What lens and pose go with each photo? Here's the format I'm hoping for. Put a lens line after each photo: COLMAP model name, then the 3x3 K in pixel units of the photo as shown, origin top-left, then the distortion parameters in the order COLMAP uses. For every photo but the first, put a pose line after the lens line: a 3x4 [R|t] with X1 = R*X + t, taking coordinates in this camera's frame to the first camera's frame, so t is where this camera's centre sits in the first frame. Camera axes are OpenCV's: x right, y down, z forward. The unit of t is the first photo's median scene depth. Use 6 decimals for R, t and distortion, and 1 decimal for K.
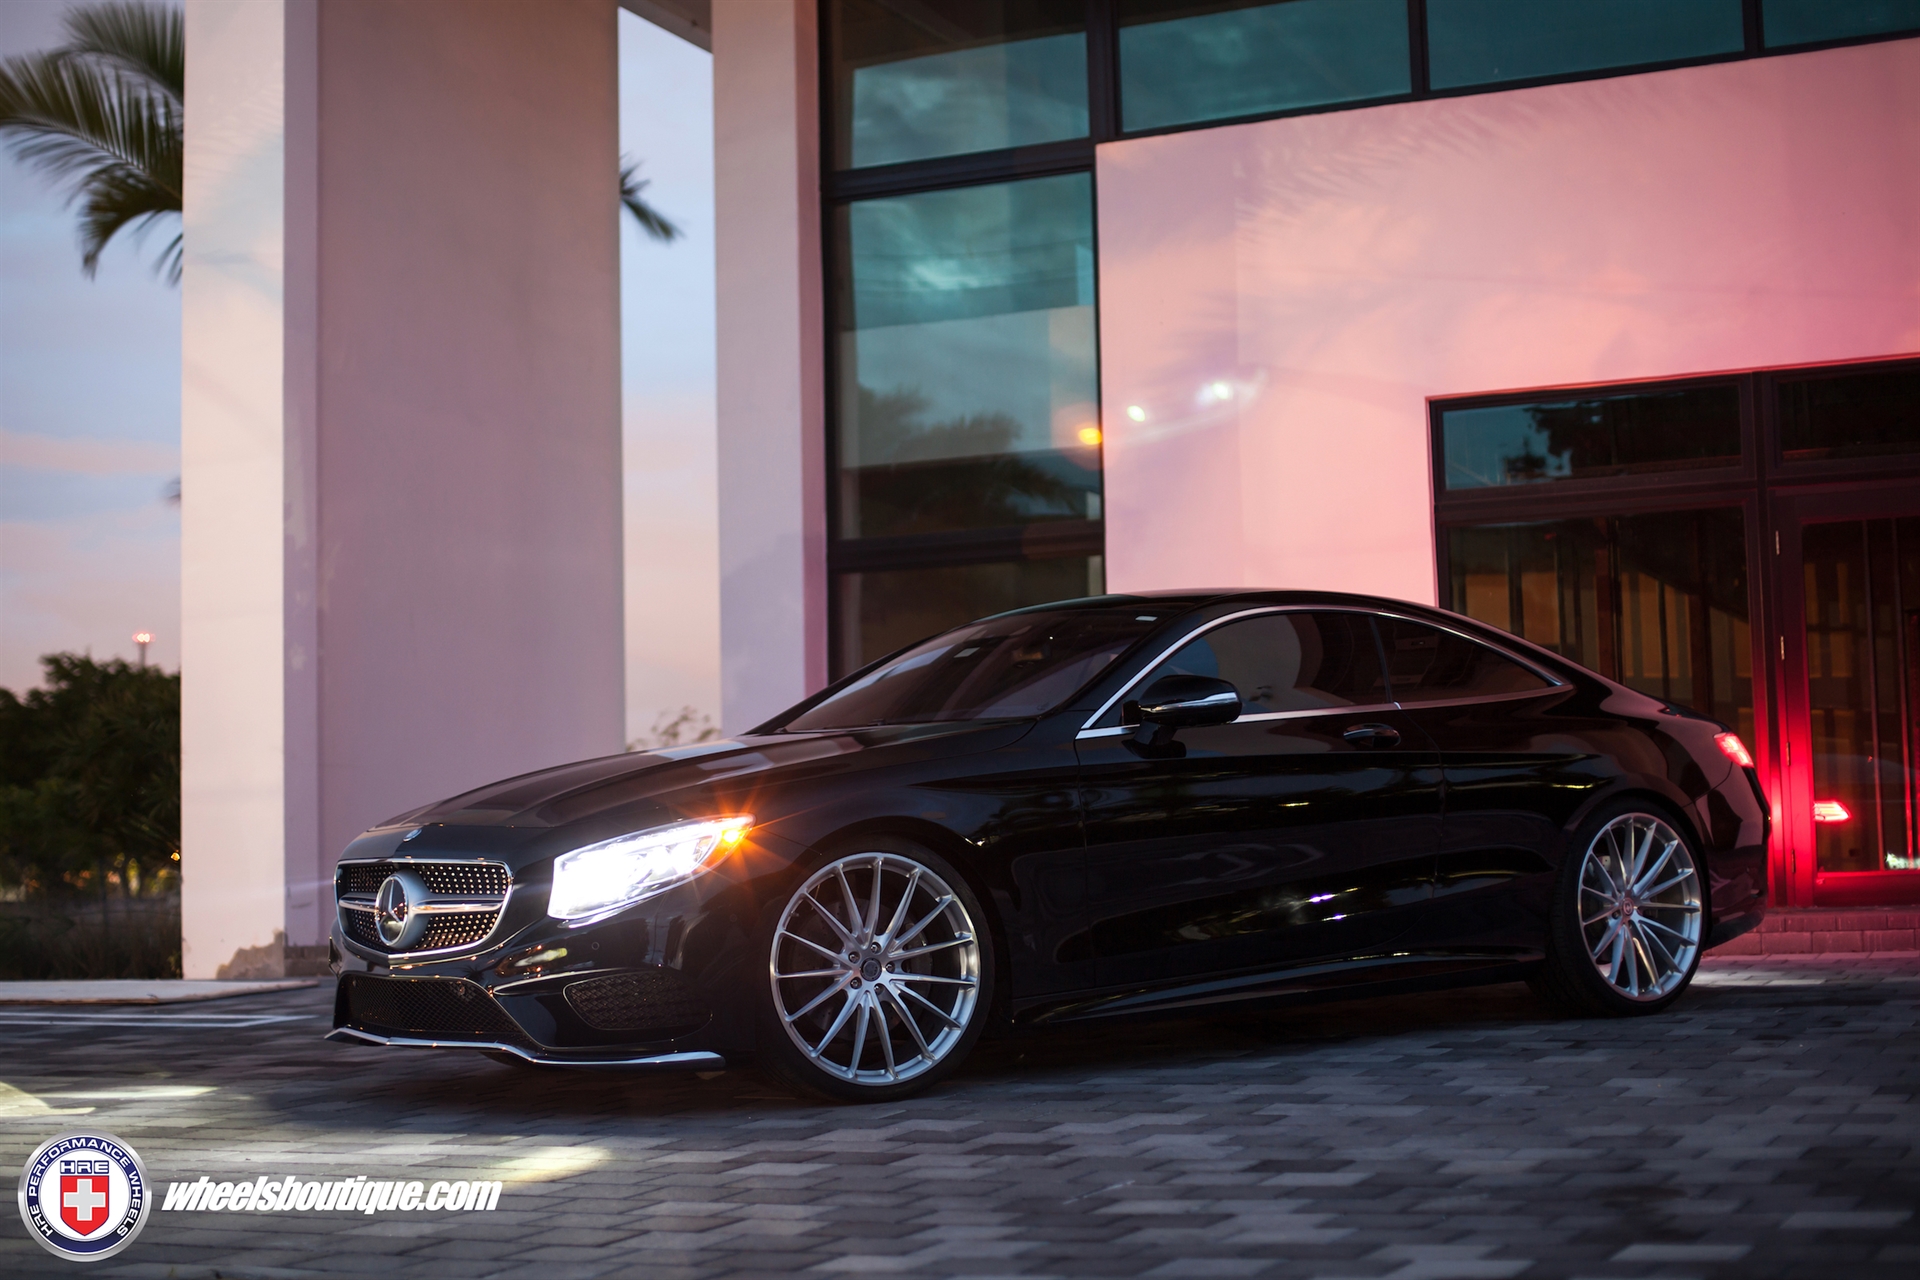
lens RADIAL K [[2829.8, 0, 960.0], [0, 2829.8, 640.0], [0, 0, 1]] dist [-0.119490, 0.059551]
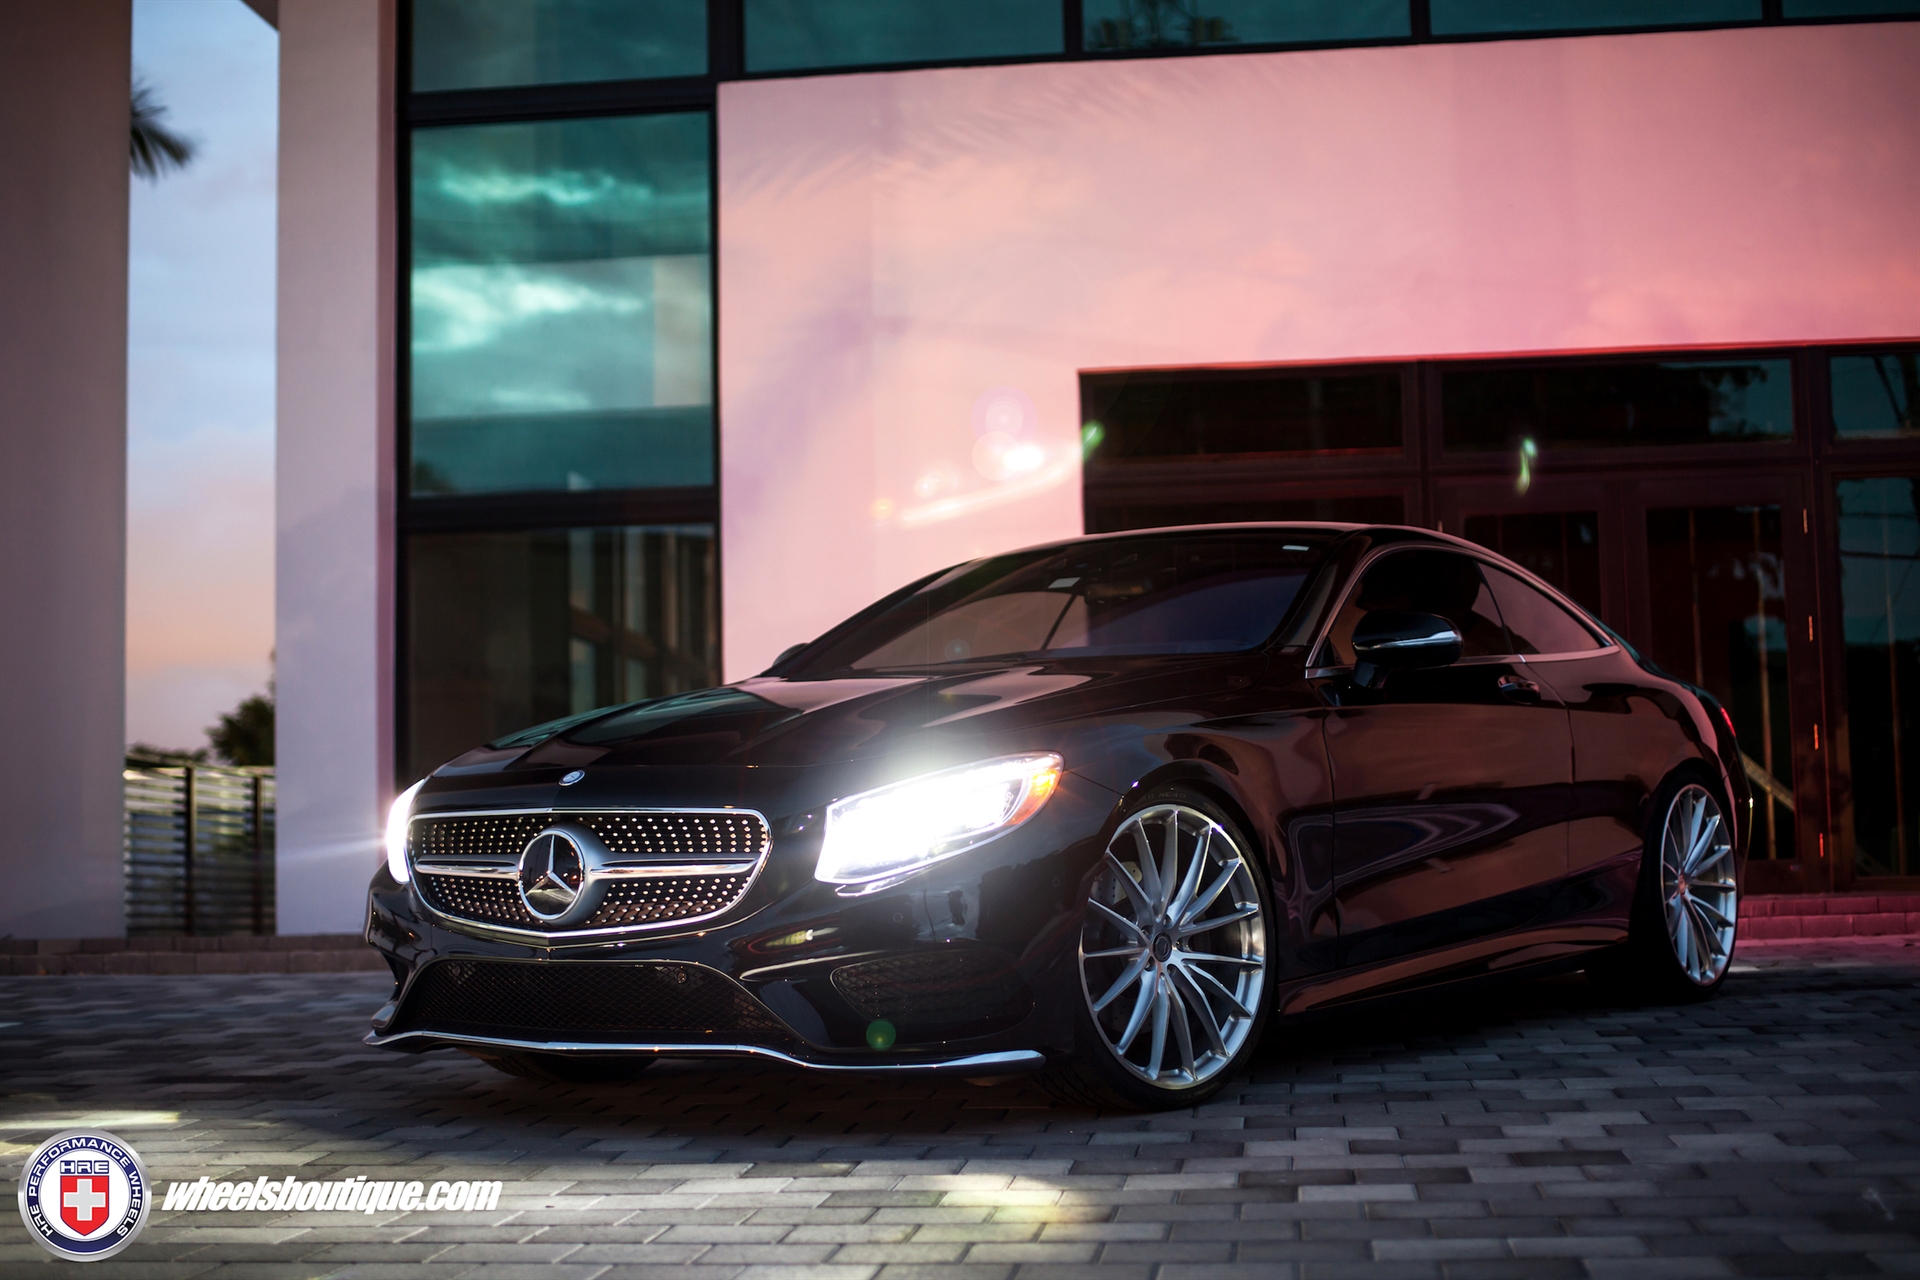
lens RADIAL K [[2818.5, 0, 960.0], [0, 2818.5, 640.0], [0, 0, 1]] dist [-0.204899, 0.041575]
pose [[0.958408, 0.028012, 0.284024, -0.317062], [-0.026066, 0.999604, -0.010627, 0.037209], [-0.284209, 0.002782, 0.958758, 0.233325]]
